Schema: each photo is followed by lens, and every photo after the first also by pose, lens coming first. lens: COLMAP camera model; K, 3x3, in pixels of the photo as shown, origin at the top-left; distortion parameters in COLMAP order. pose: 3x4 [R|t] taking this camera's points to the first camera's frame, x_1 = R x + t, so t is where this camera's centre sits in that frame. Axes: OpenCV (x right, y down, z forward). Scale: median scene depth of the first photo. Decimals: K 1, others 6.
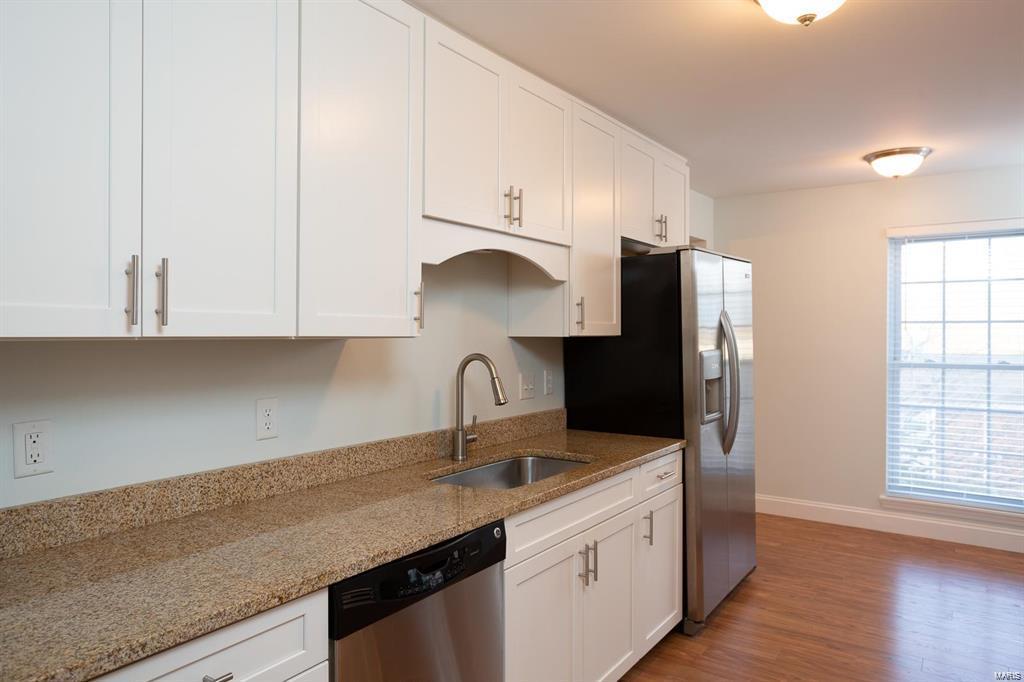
lens RADIAL K [[679.9, 0, 510.8], [0, 679.9, 332.4], [0, 0, 1]] dist [-0.027147, 0.033304]
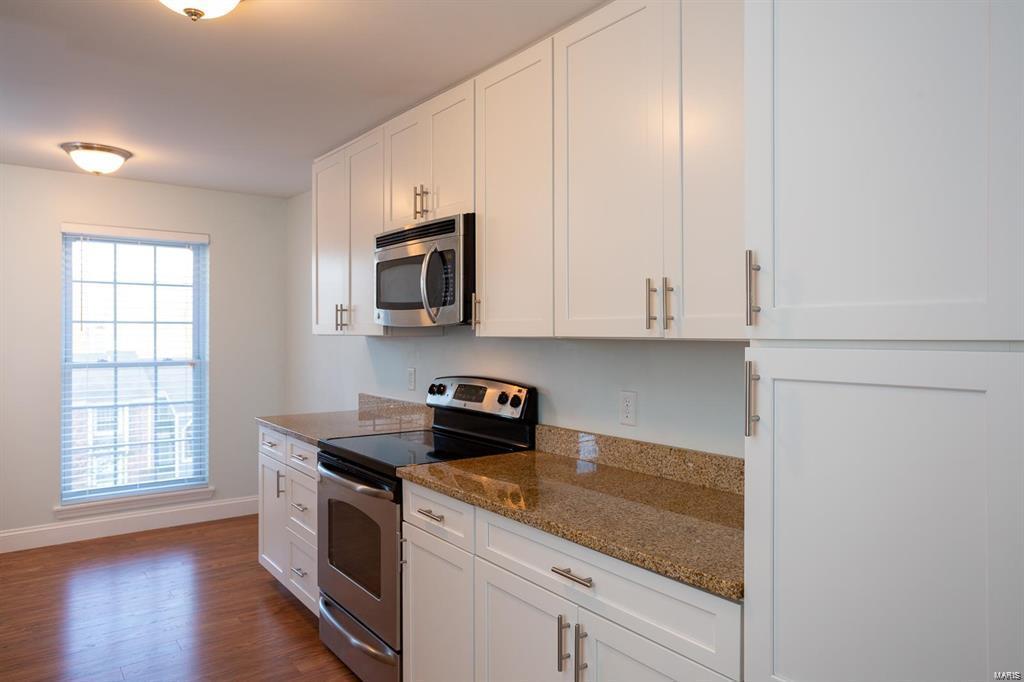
lens RADIAL K [[679.9, 0, 513.5], [0, 679.9, 332.6], [0, 0, 1]] dist [-0.027147, 0.033304]
pose [[0.306924, -0.000949, 0.951734, -0.215094], [0.000317, 1.000000, 0.000895, -0.000319], [-0.951734, 0.000027, 0.306924, 0.157916]]
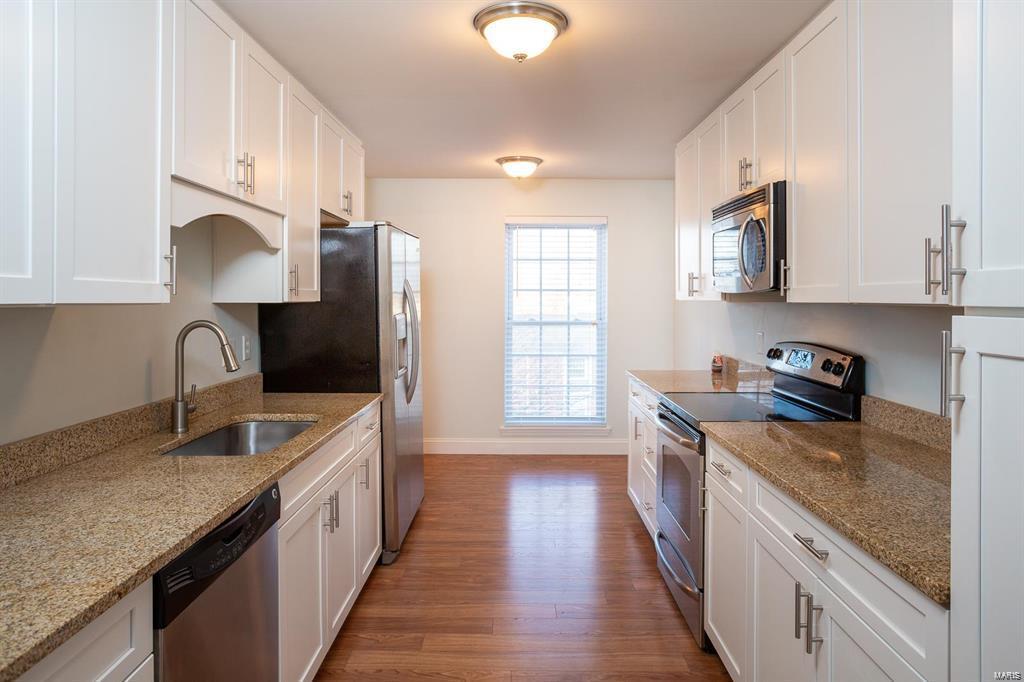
lens RADIAL K [[635.8, 0, 516.2], [0, 635.8, 296.3], [0, 0, 1]] dist [-0.047453, 0.031236]
pose [[0.821254, 0.000601, 0.570562, -0.157678], [0.000576, 0.999998, -0.001882, -0.000876], [-0.570562, 0.001874, 0.821252, 0.006005]]
